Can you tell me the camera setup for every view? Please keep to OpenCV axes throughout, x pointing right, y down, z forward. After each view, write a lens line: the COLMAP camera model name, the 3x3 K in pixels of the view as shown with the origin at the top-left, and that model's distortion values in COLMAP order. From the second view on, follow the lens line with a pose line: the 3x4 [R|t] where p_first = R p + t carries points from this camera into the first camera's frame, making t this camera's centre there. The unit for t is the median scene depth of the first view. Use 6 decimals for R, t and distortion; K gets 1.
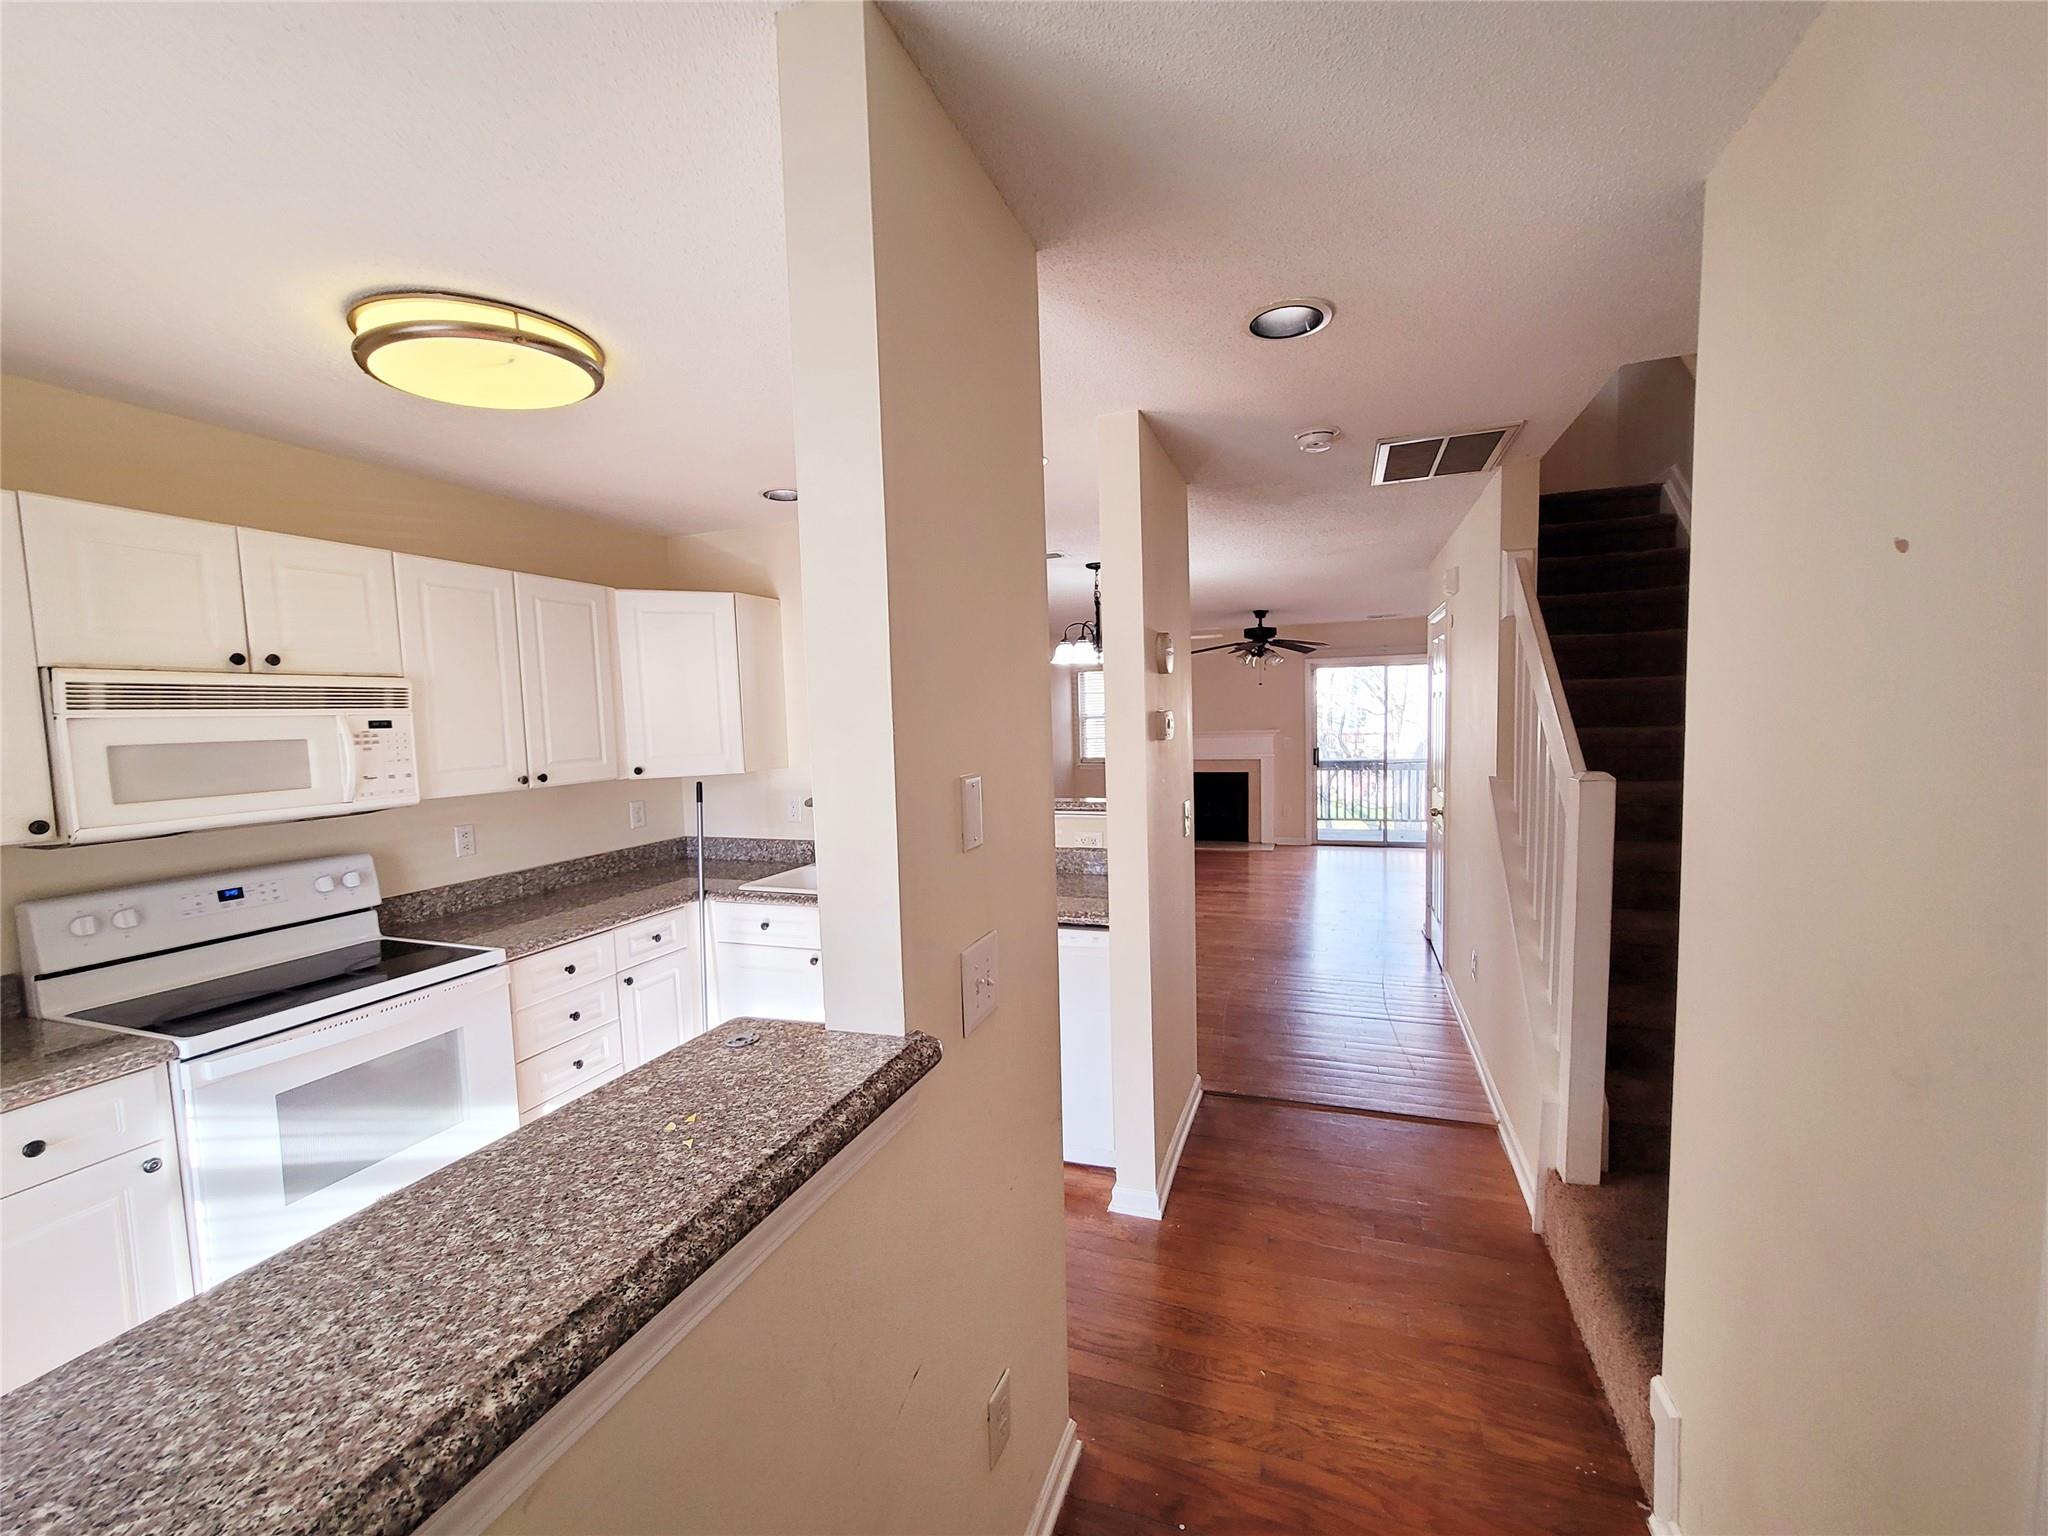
lens RADIAL K [[841.5, 0, 1024.0], [0, 841.5, 772.6], [0, 0, 1]] dist [0.000162, 0.003352]
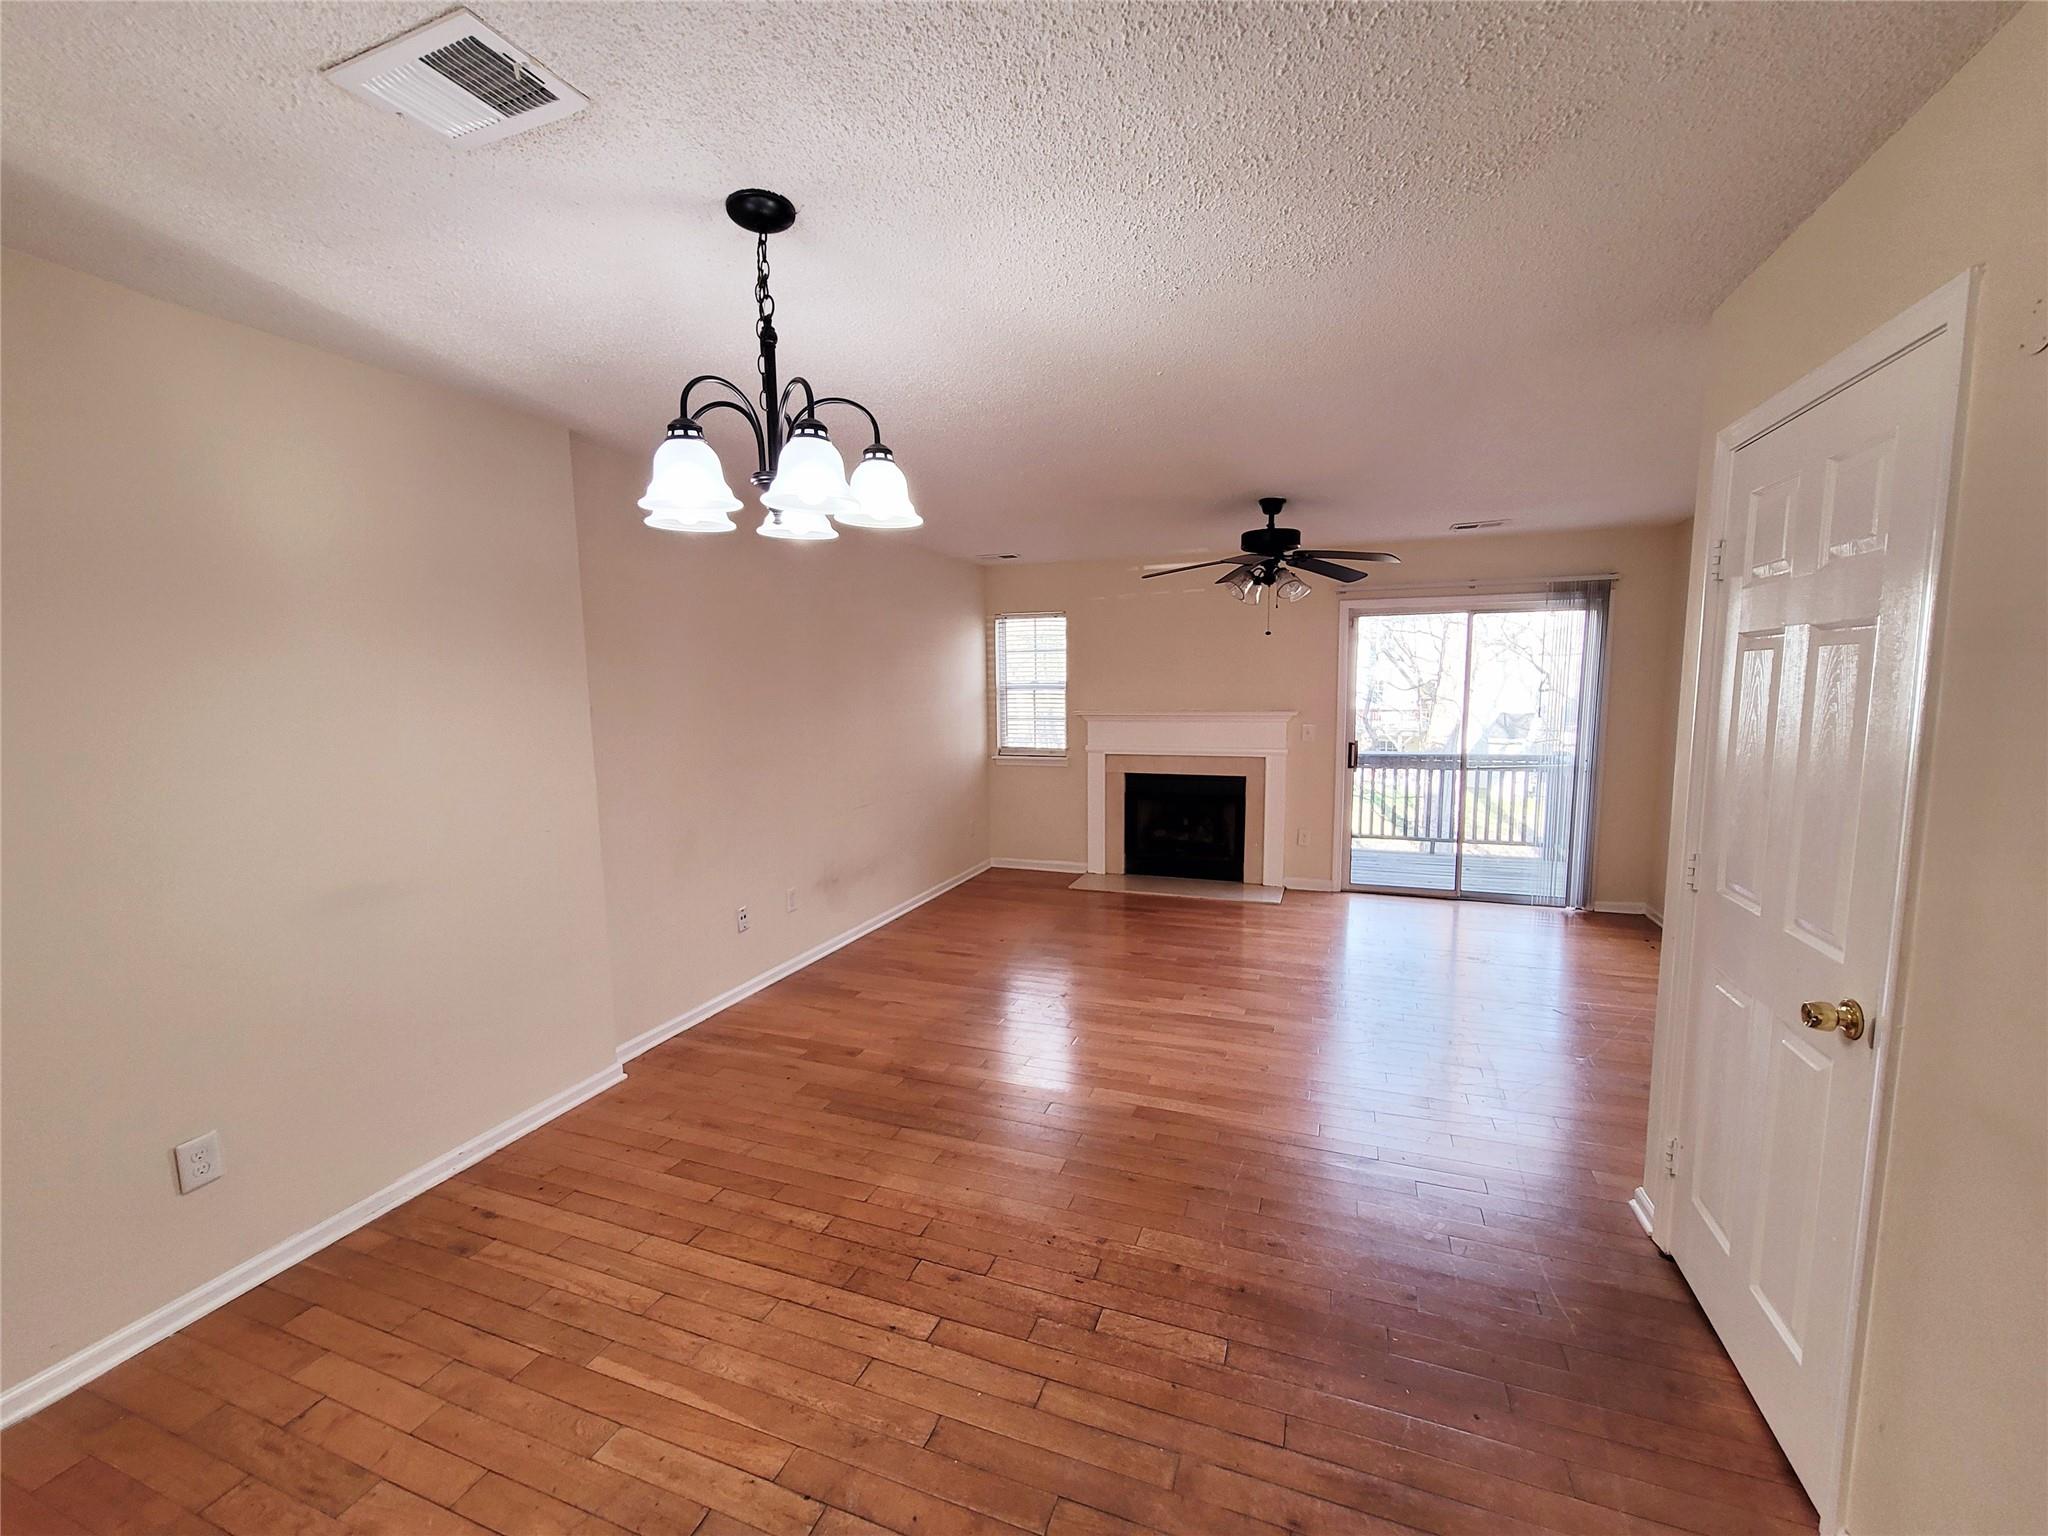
lens RADIAL K [[841.5, 0, 1022.3], [0, 841.5, 776.4], [0, 0, 1]] dist [0.000162, 0.003352]
pose [[0.999808, 0.017414, -0.008934, 0.102704], [-0.017015, 0.998931, 0.042981, -0.026552], [0.009673, -0.042821, 0.999036, 0.359815]]
